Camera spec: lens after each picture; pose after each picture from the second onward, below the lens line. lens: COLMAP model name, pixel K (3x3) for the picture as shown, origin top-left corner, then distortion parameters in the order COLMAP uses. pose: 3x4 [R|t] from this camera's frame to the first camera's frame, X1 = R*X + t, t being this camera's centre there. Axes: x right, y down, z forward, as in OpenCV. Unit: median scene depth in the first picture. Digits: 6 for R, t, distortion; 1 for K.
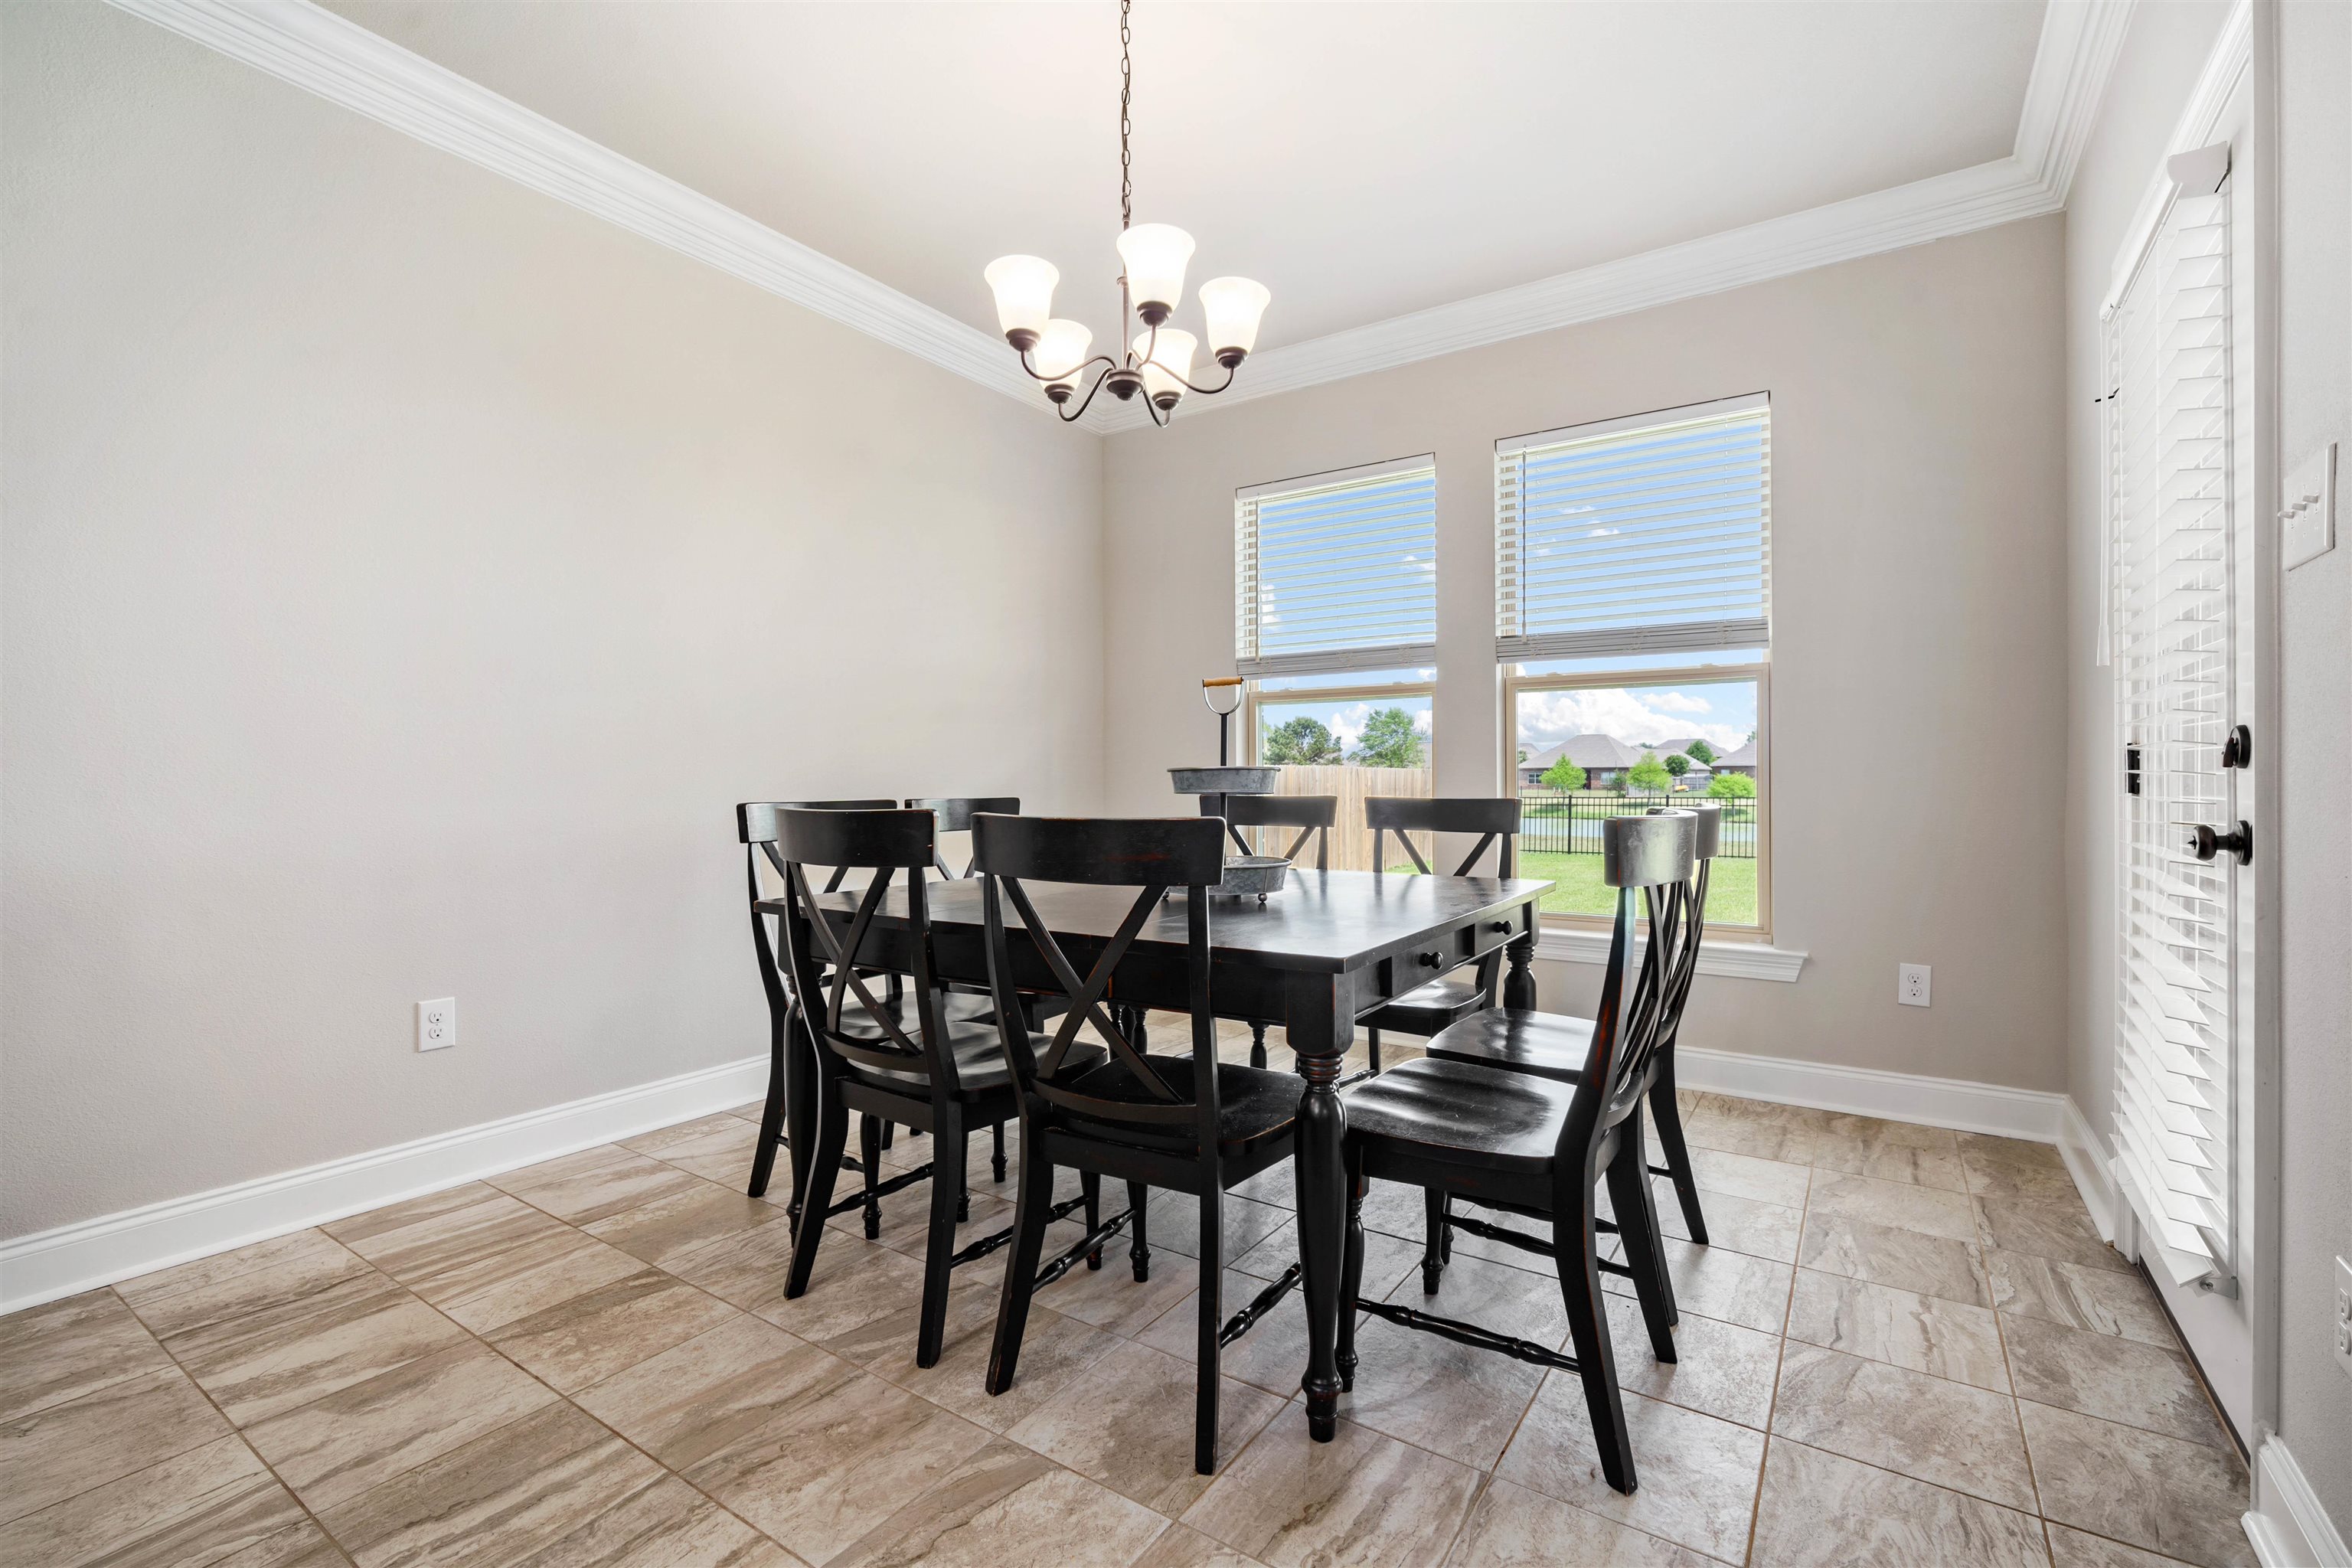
lens RADIAL K [[1032.4, 0, 1185.1], [0, 1032.4, 775.1], [0, 0, 1]] dist [-0.007982, 0.003138]
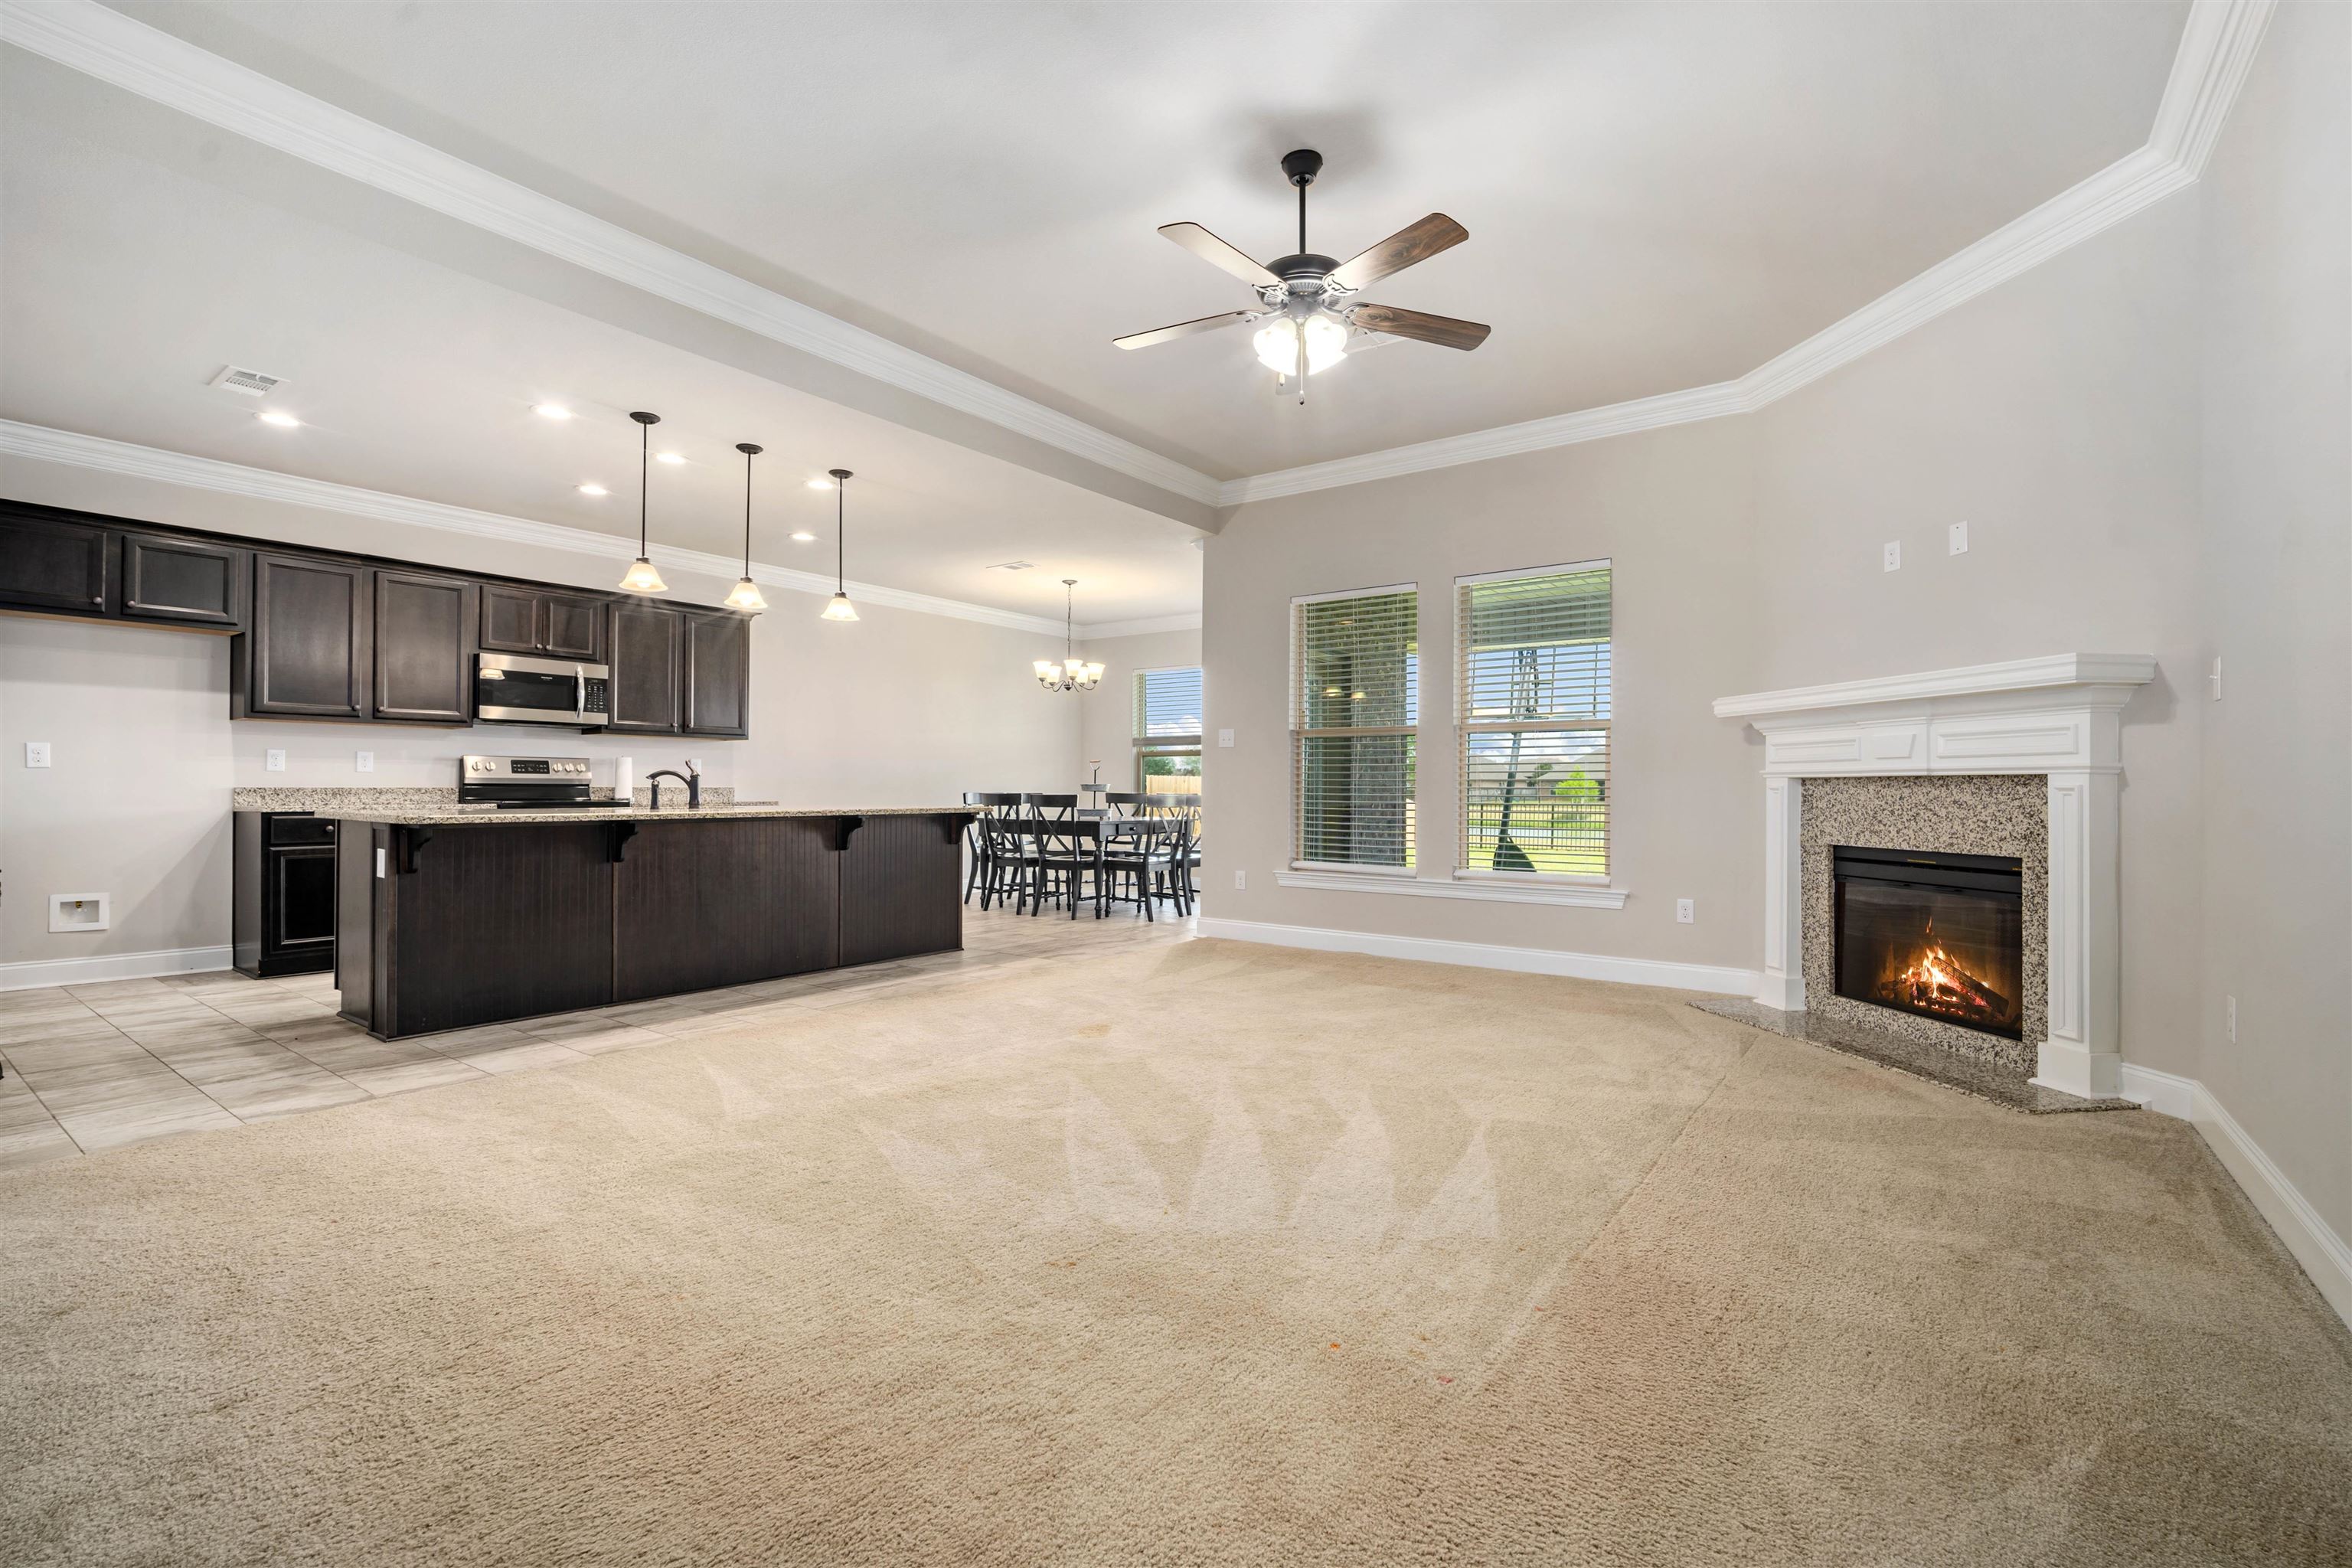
lens RADIAL K [[1032.4, 0, 1188.0], [0, 1032.4, 781.7], [0, 0, 1]] dist [-0.007982, 0.003138]
pose [[0.999170, 0.007092, -0.040101, 0.600483], [-0.007241, 0.999967, -0.003562, -0.008002], [0.040074, 0.003850, 0.999189, -3.142151]]
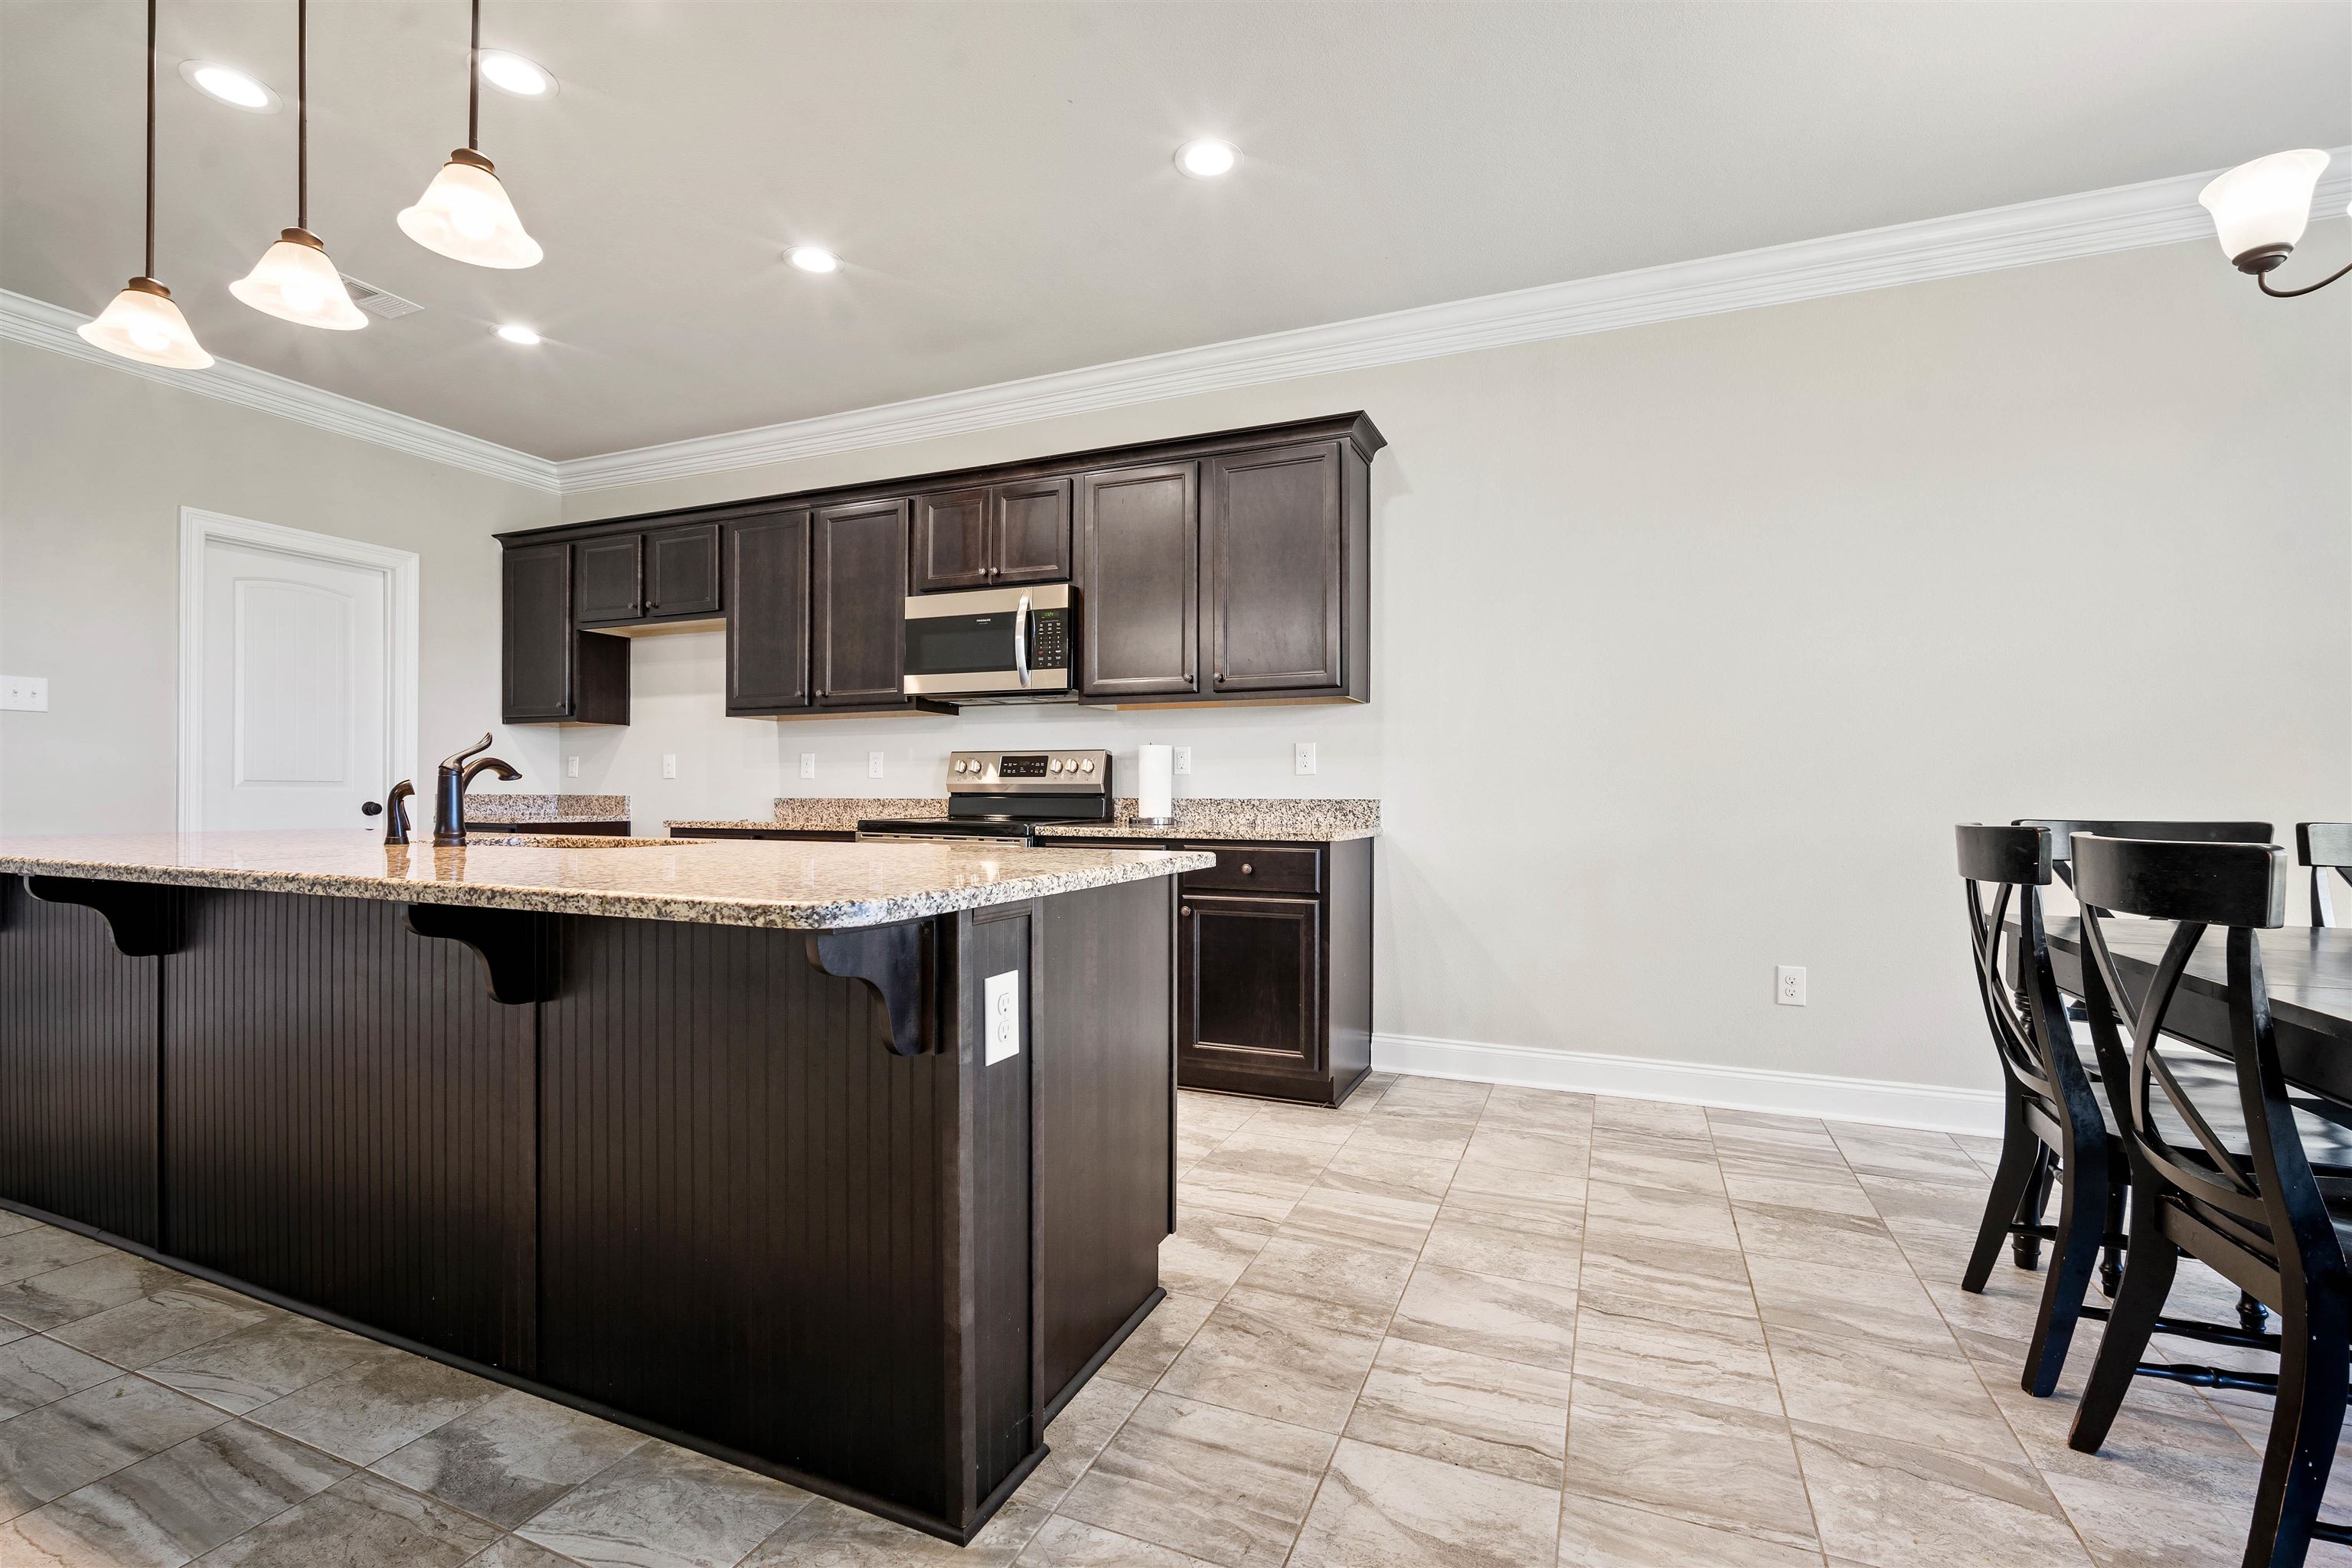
lens RADIAL K [[1032.4, 0, 1189.1], [0, 1032.4, 788.6], [0, 0, 1]] dist [-0.007982, 0.003138]
pose [[0.197864, -0.001908, -0.980228, 0.499044], [-0.000045, 0.999998, -0.001955, -0.001439], [0.980229, 0.000431, 0.197864, 0.015035]]
